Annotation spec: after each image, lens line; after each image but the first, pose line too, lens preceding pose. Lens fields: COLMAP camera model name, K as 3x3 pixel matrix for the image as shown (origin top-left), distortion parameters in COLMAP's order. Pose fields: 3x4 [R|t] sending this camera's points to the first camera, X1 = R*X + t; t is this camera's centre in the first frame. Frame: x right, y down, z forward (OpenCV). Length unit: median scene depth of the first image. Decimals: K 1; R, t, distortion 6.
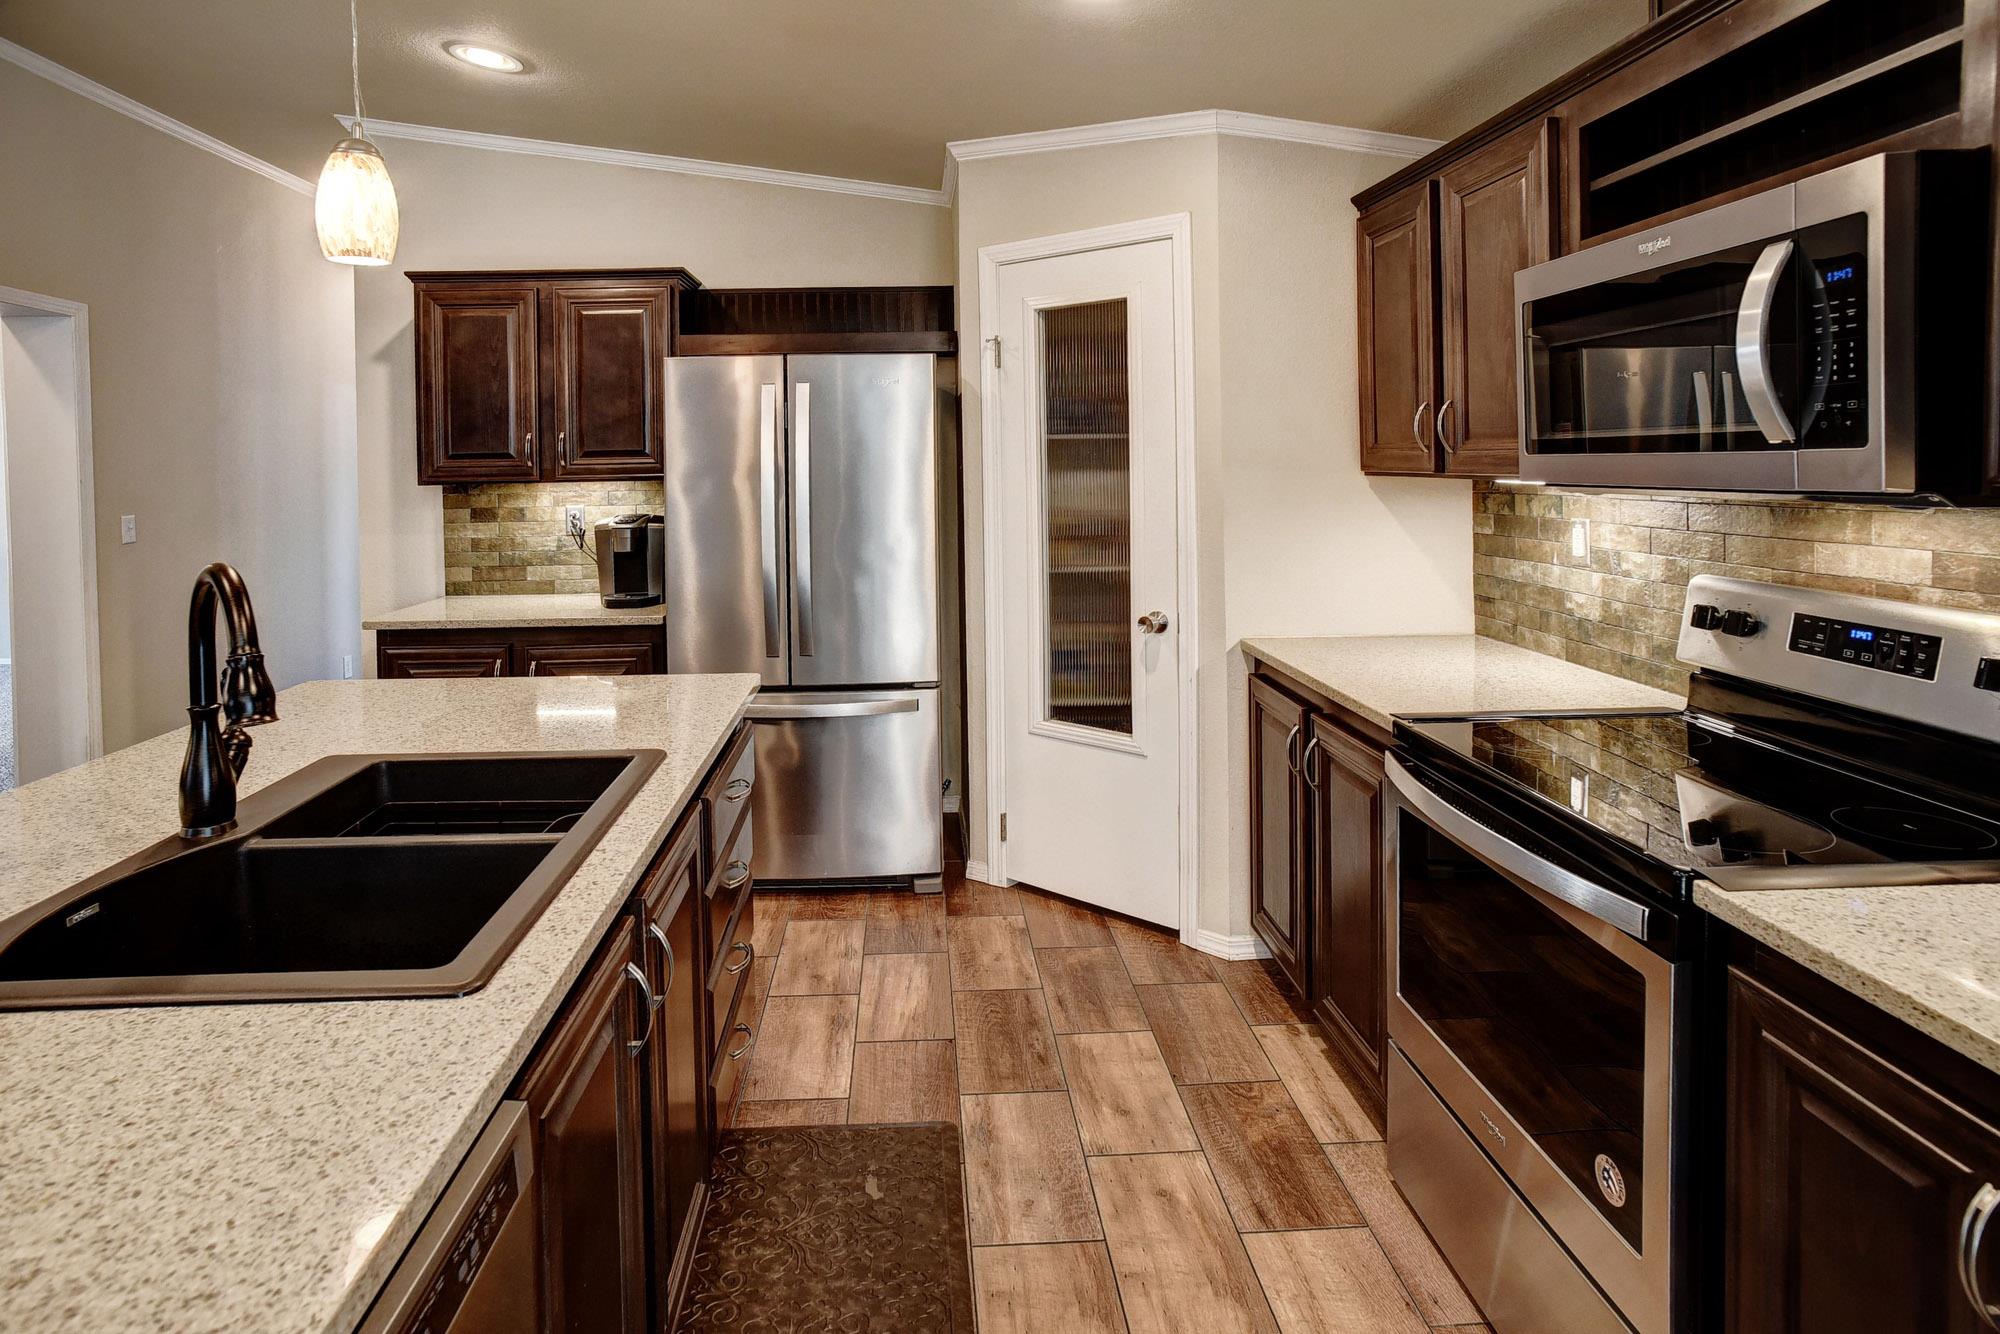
lens RADIAL K [[1108.1, 0, 898.4], [0, 1108.1, 467.9], [0, 0, 1]] dist [0.020431, 0.000193]
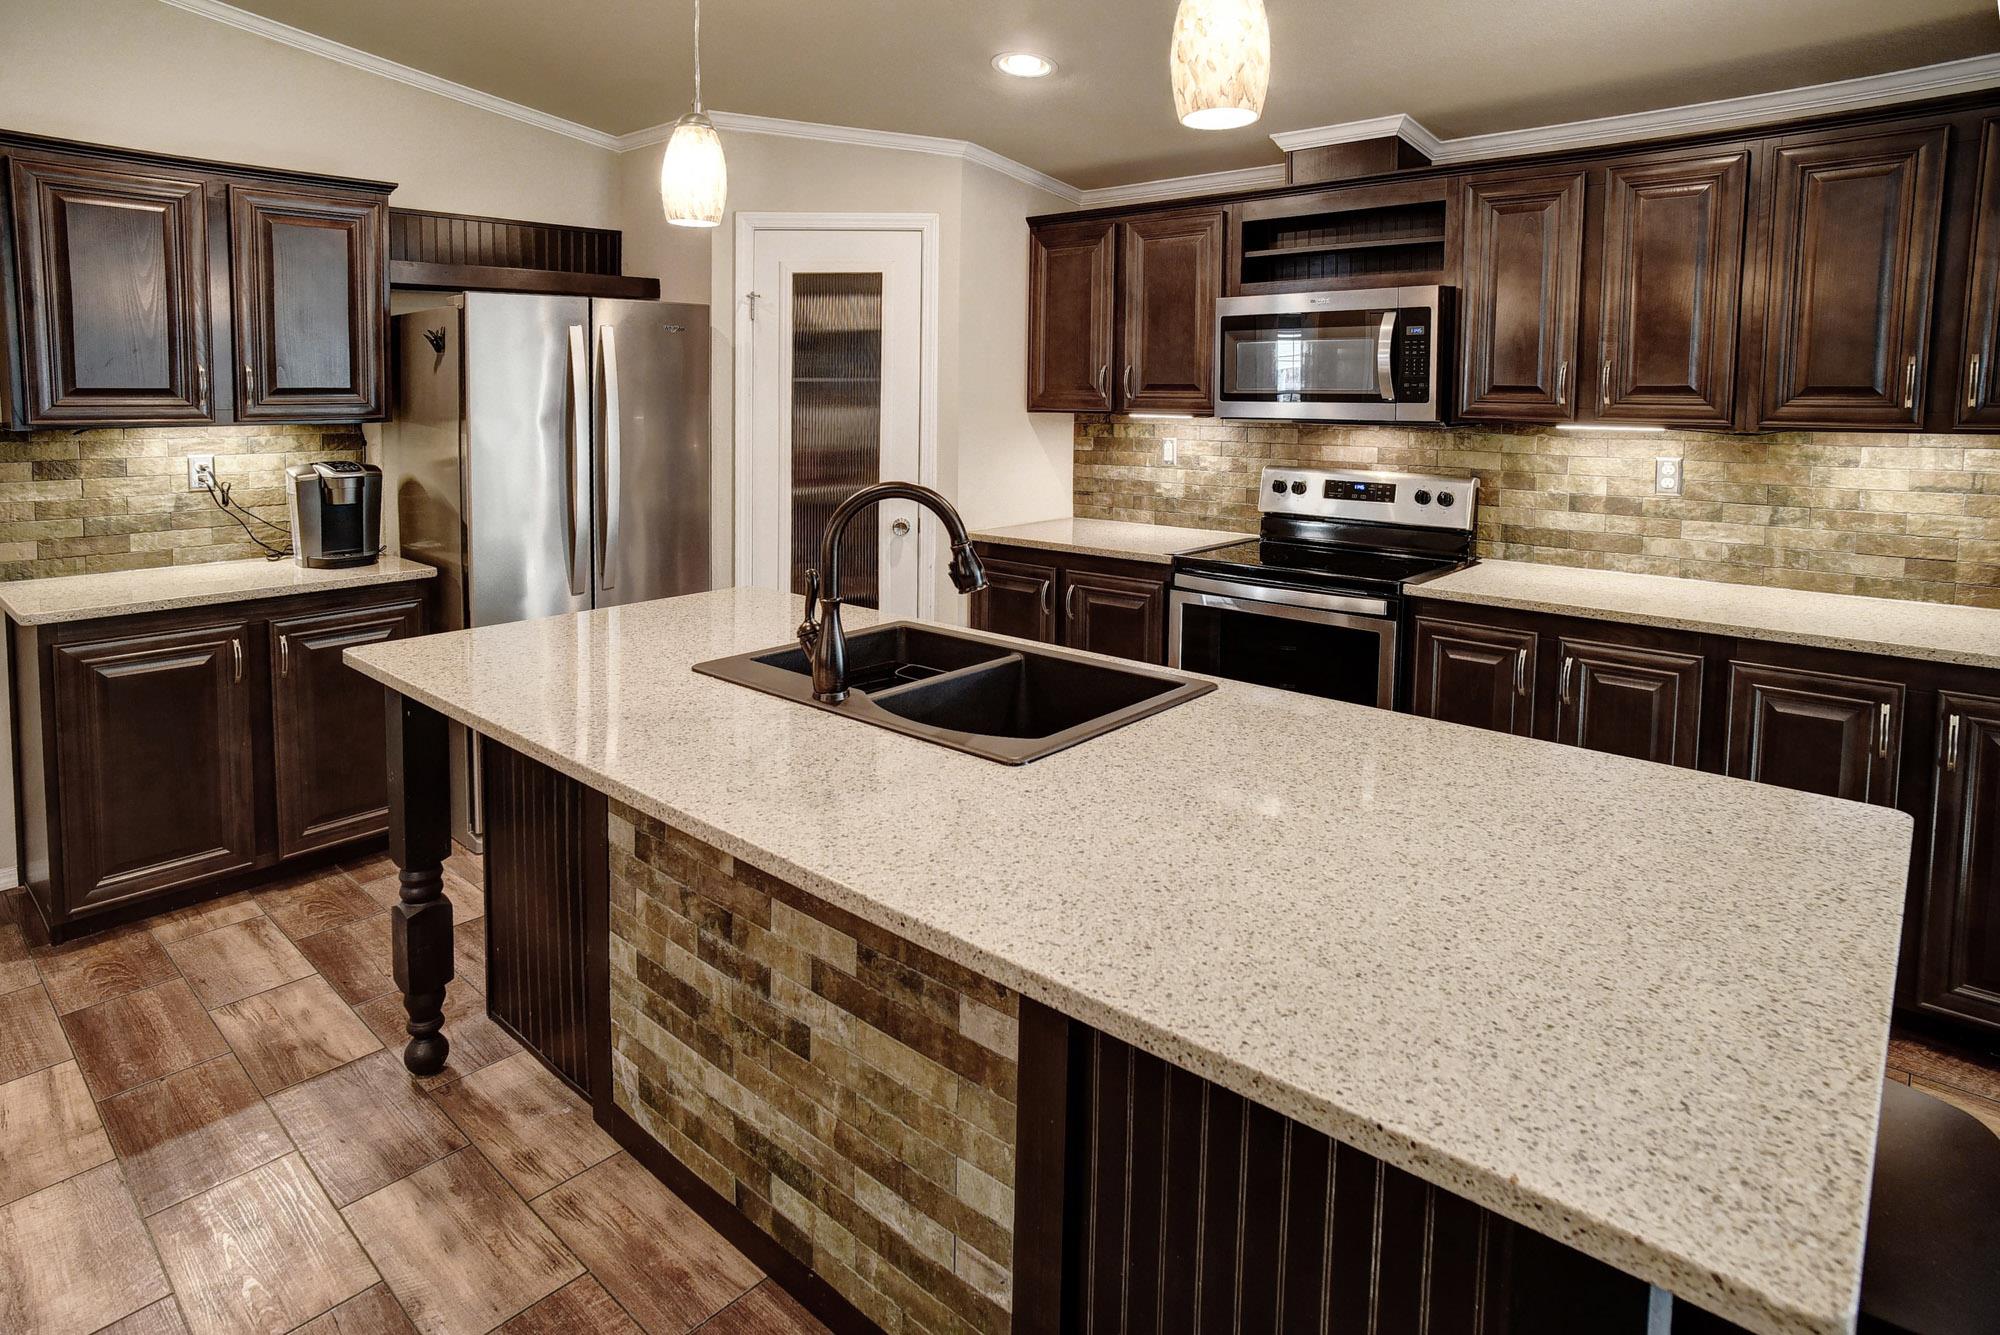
lens RADIAL K [[1195.1, 0, 1042.4], [0, 1195.1, 434.9], [0, 0, 1]] dist [-0.025813, 0.025273]
pose [[0.673676, -0.021456, 0.738715, -0.771966], [-0.002629, 0.999503, 0.031428, -0.013493], [-0.739022, -0.023114, 0.673285, -0.055124]]
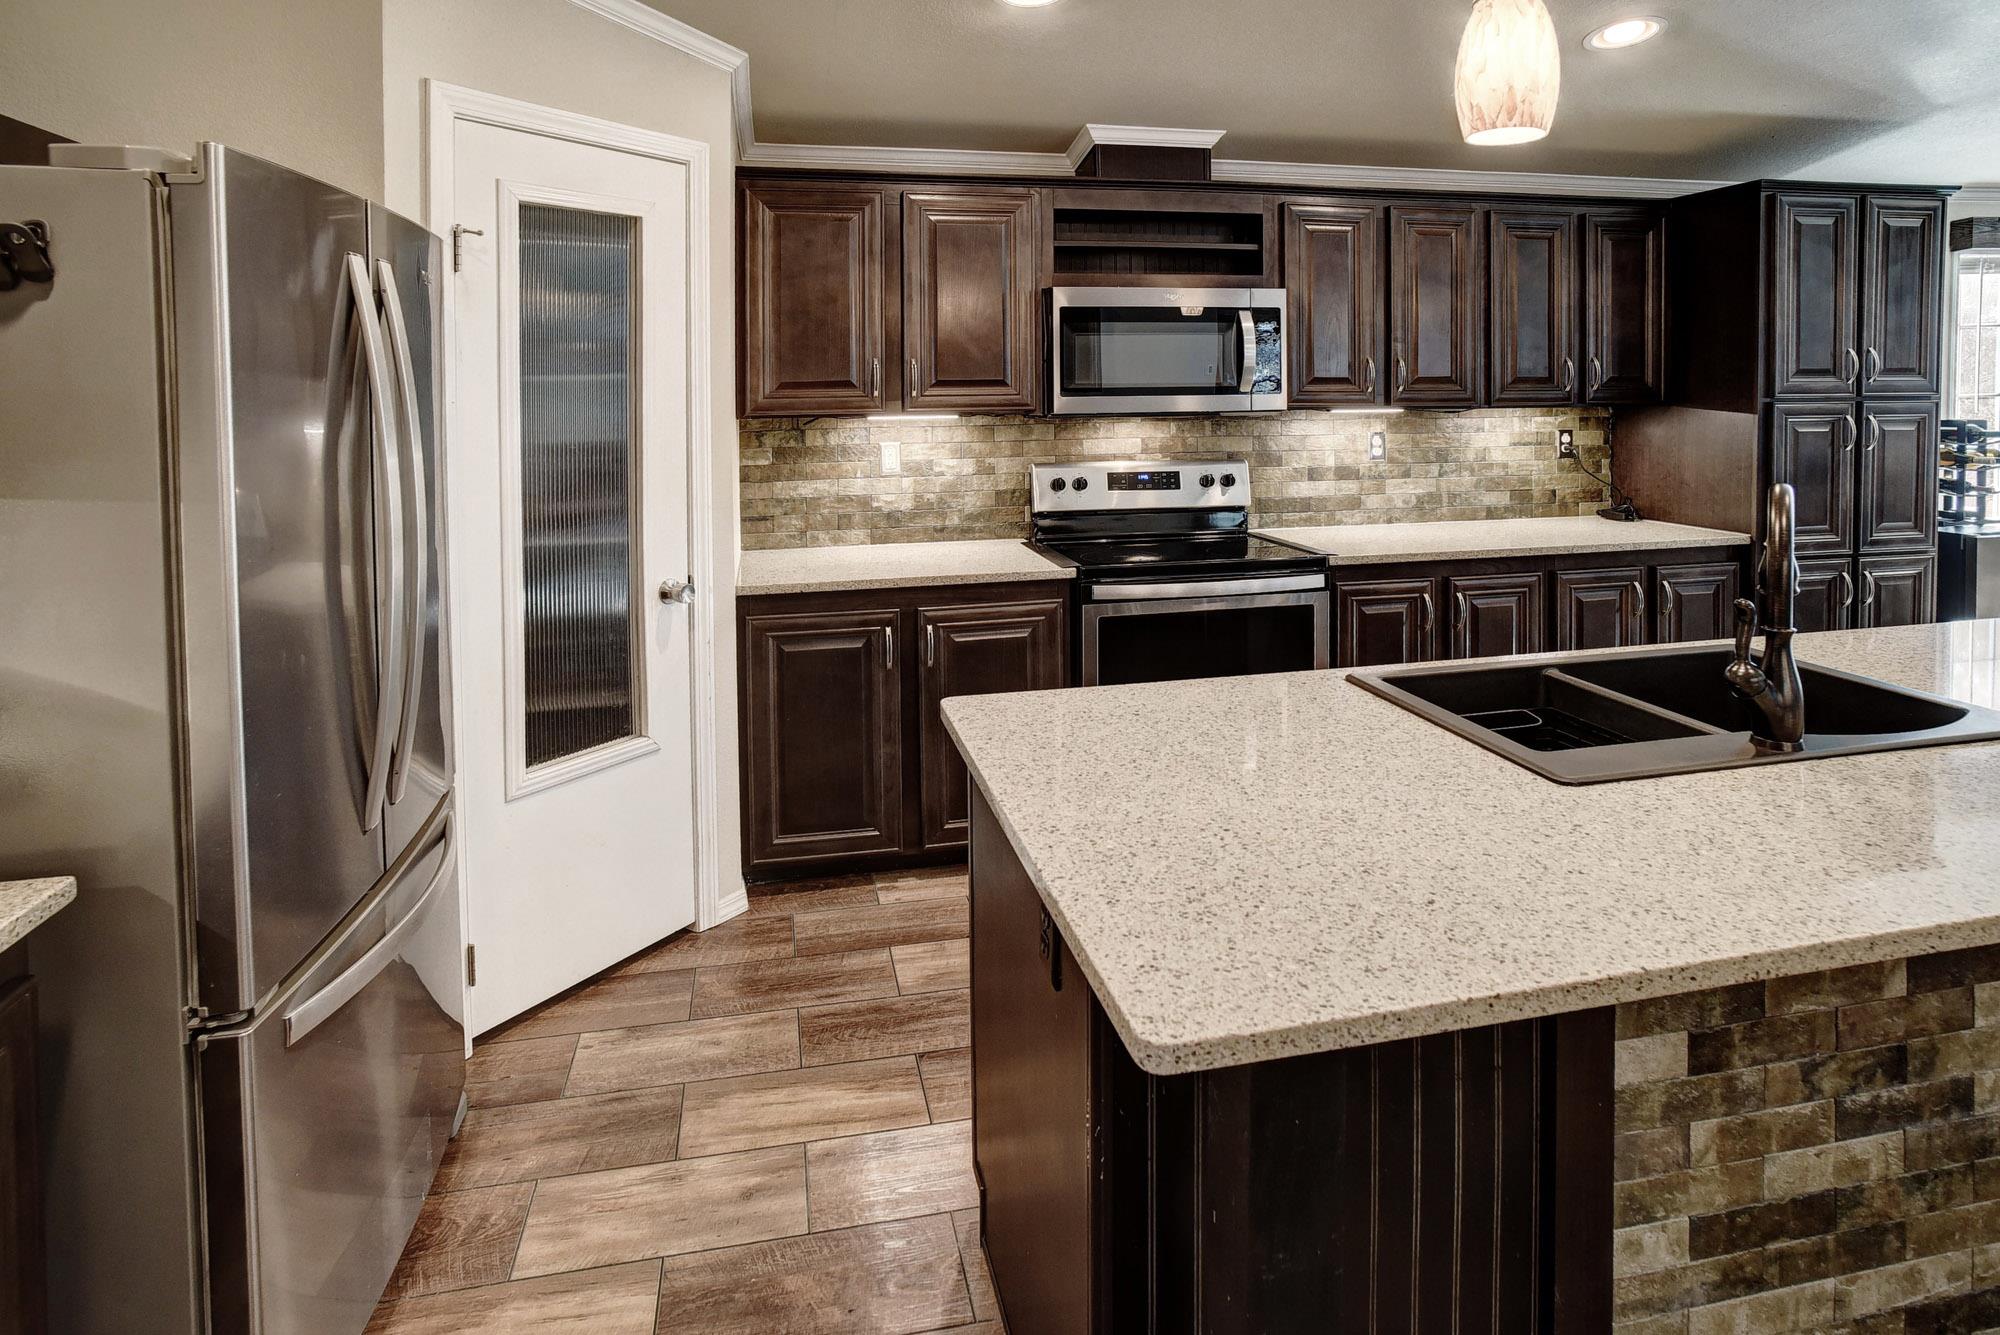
lens RADIAL K [[1103.1, 0, 1071.6], [0, 1103.1, 410.4], [0, 0, 1]] dist [-0.016613, 0.000056]
pose [[-0.210078, -0.009040, 0.977643, -0.782388], [0.020463, 0.999698, 0.013641, -0.010568], [-0.977470, 0.022871, -0.209830, 0.993319]]
